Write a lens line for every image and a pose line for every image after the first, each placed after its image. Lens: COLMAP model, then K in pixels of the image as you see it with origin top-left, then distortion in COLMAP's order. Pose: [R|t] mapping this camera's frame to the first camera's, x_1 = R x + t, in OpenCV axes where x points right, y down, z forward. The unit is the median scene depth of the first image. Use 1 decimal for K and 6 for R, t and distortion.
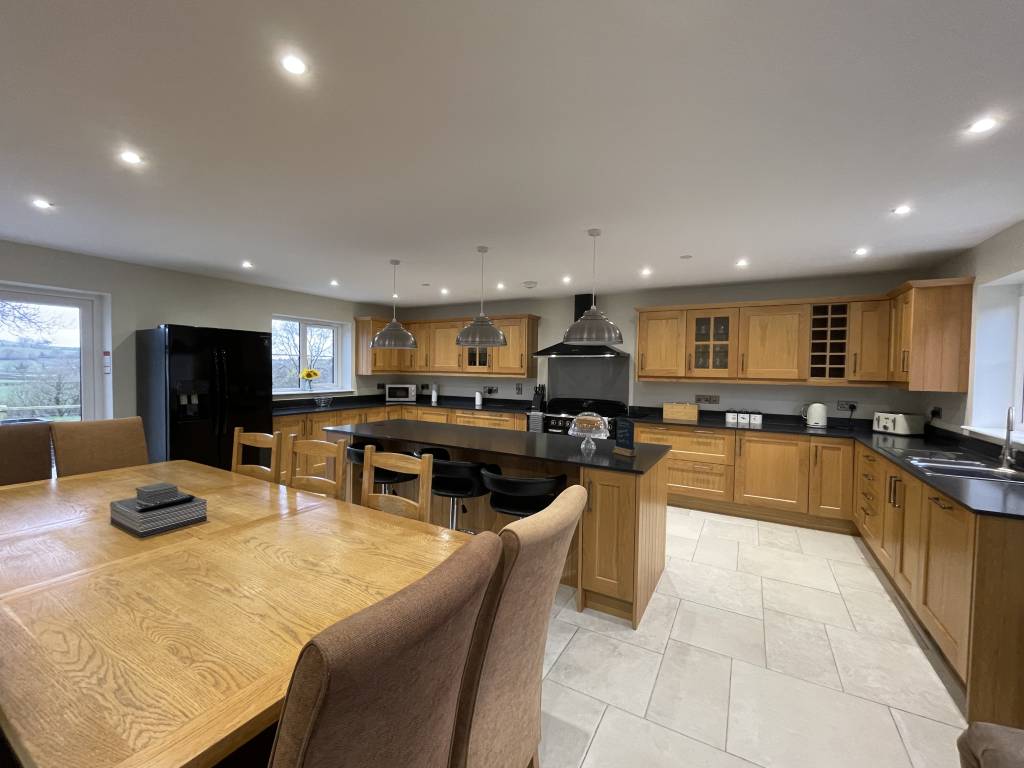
lens RADIAL K [[416.4, 0, 516.1], [0, 416.4, 379.7], [0, 0, 1]] dist [0.000114, 0.000001]
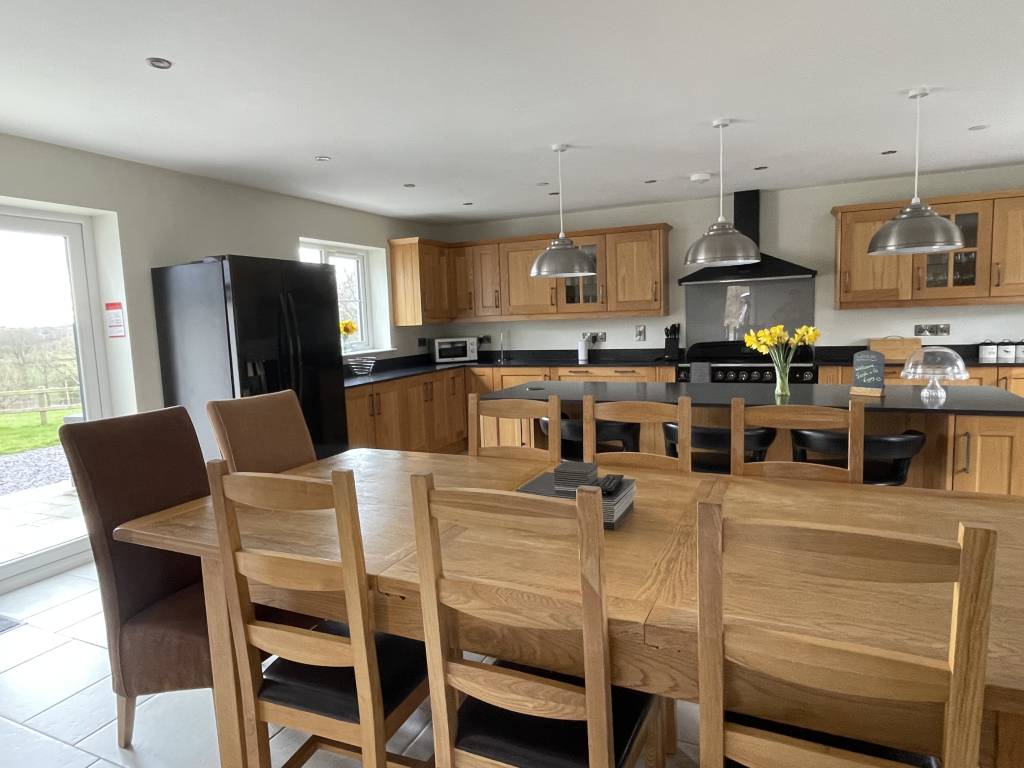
lens RADIAL K [[601.7, 0, 509.7], [0, 601.7, 386.5], [0, 0, 1]] dist [-0.006541, -0.000501]
pose [[0.995825, -0.060111, 0.068698, -0.359189], [0.053867, 0.994539, 0.089390, 0.010911], [-0.073696, -0.085316, 0.993625, 0.000975]]
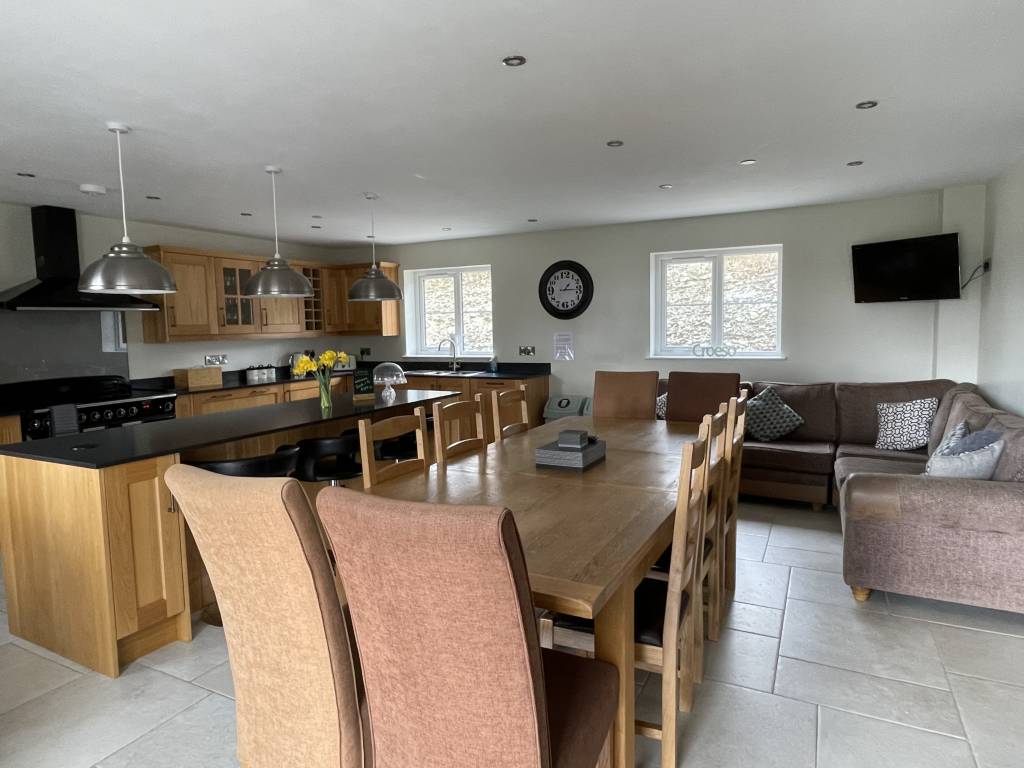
lens RADIAL K [[601.7, 0, 511.3], [0, 601.7, 381.8], [0, 0, 1]] dist [-0.006541, -0.000501]
pose [[-0.041186, -0.107054, 0.993400, -0.845471], [0.046693, 0.992951, 0.108941, -0.016542], [-0.998060, 0.050872, -0.035897, 0.422441]]
